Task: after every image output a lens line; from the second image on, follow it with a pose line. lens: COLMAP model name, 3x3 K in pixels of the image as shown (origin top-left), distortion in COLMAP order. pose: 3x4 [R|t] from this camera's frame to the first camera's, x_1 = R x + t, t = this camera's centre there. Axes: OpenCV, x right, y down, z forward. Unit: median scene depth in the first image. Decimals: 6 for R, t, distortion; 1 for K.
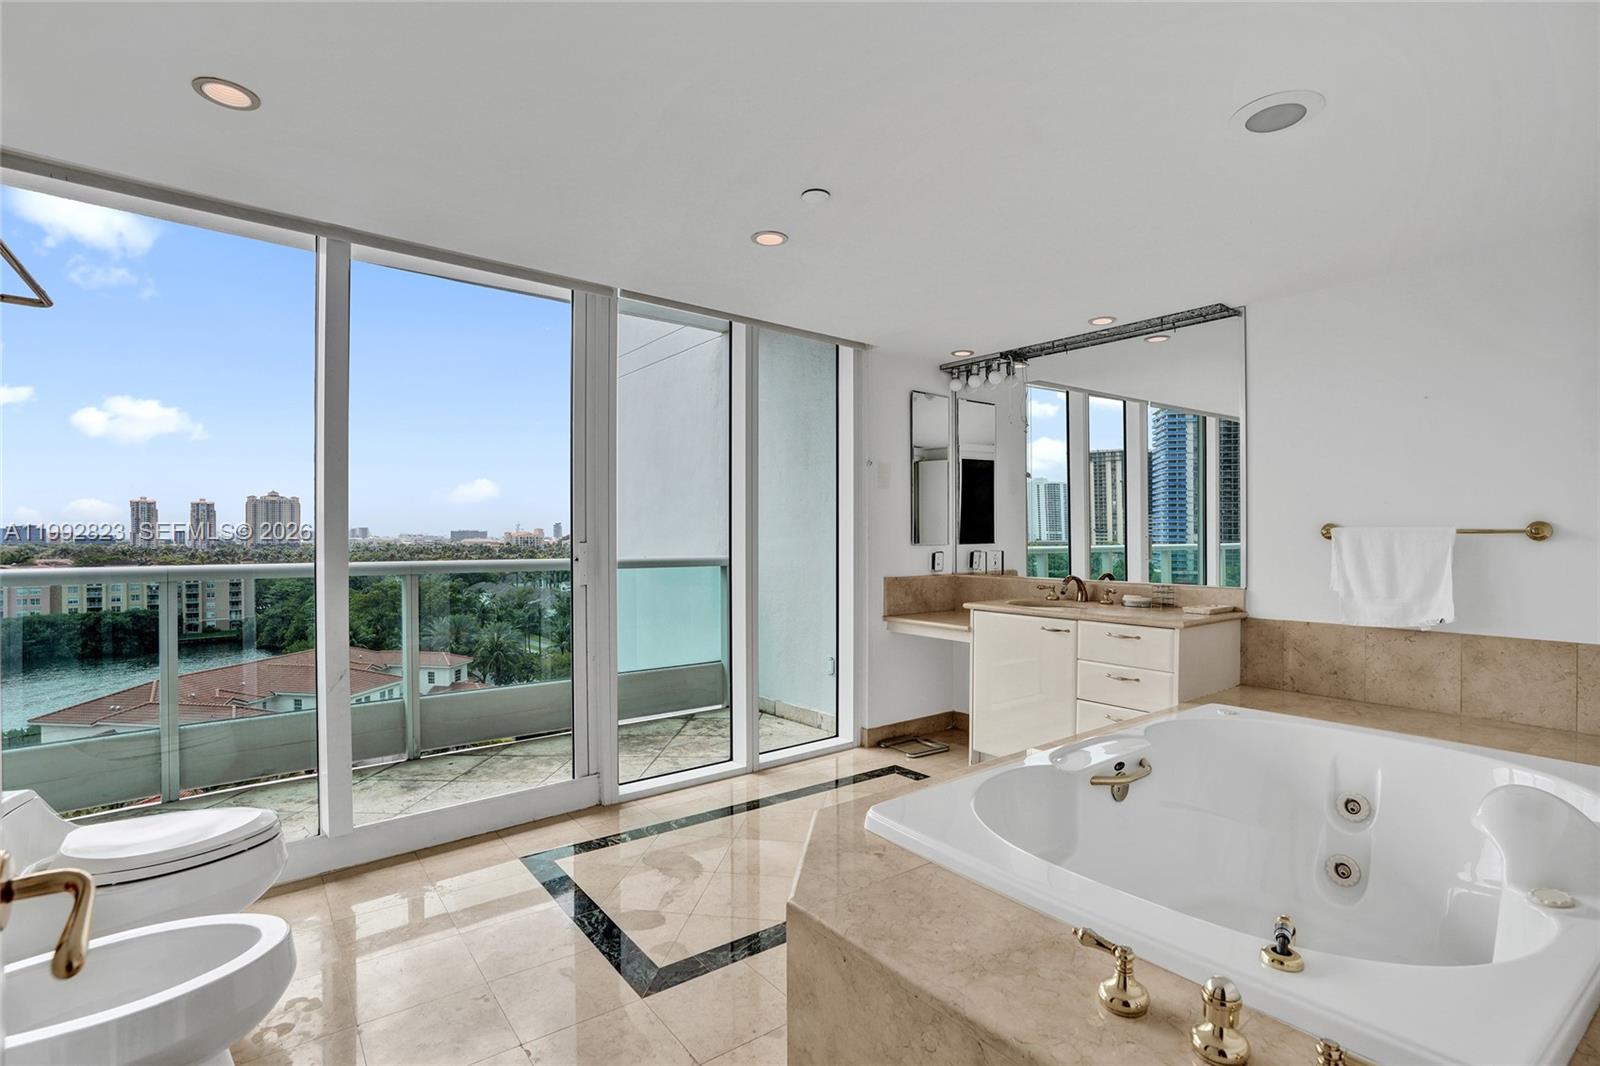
lens RADIAL K [[760.0, 0, 797.1], [0, 760.0, 535.8], [0, 0, 1]] dist [-0.045417, 0.018921]
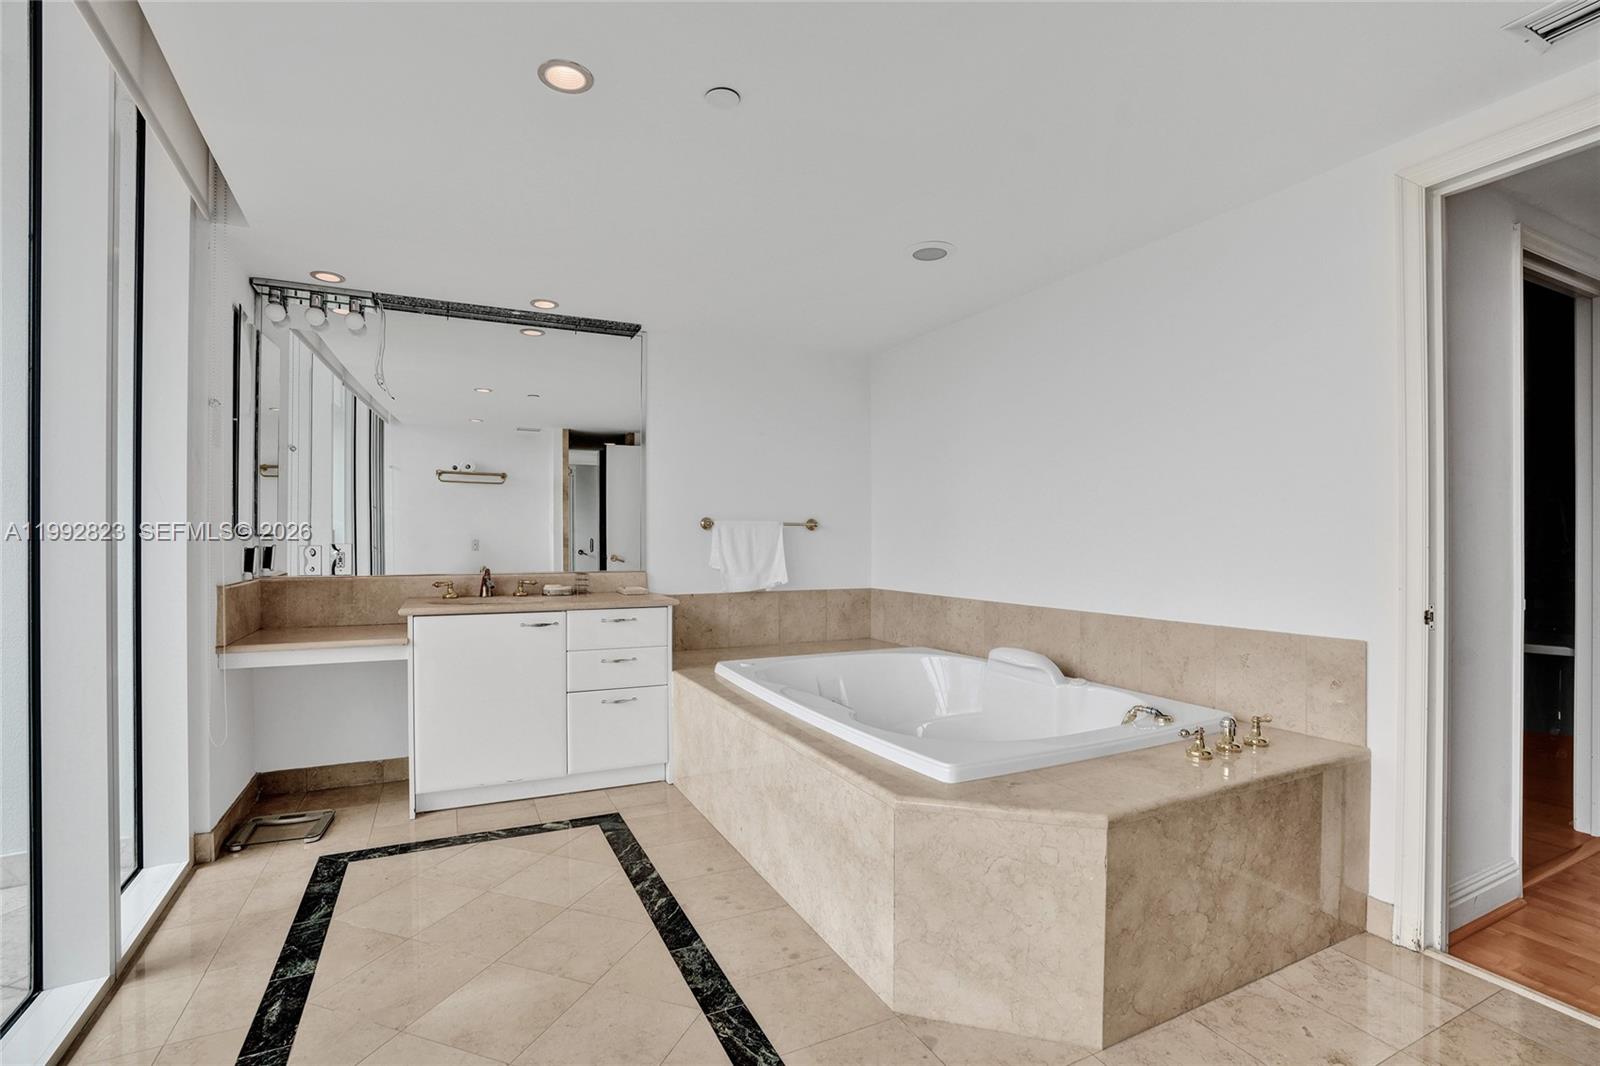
lens RADIAL K [[760.0, 0, 795.4], [0, 760.0, 533.7], [0, 0, 1]] dist [-0.045417, 0.018921]
pose [[0.201541, 0.008703, 0.979441, -0.569186], [-0.000388, 0.999961, -0.008805, 0.023950], [-0.979480, 0.001395, 0.201537, 0.575250]]
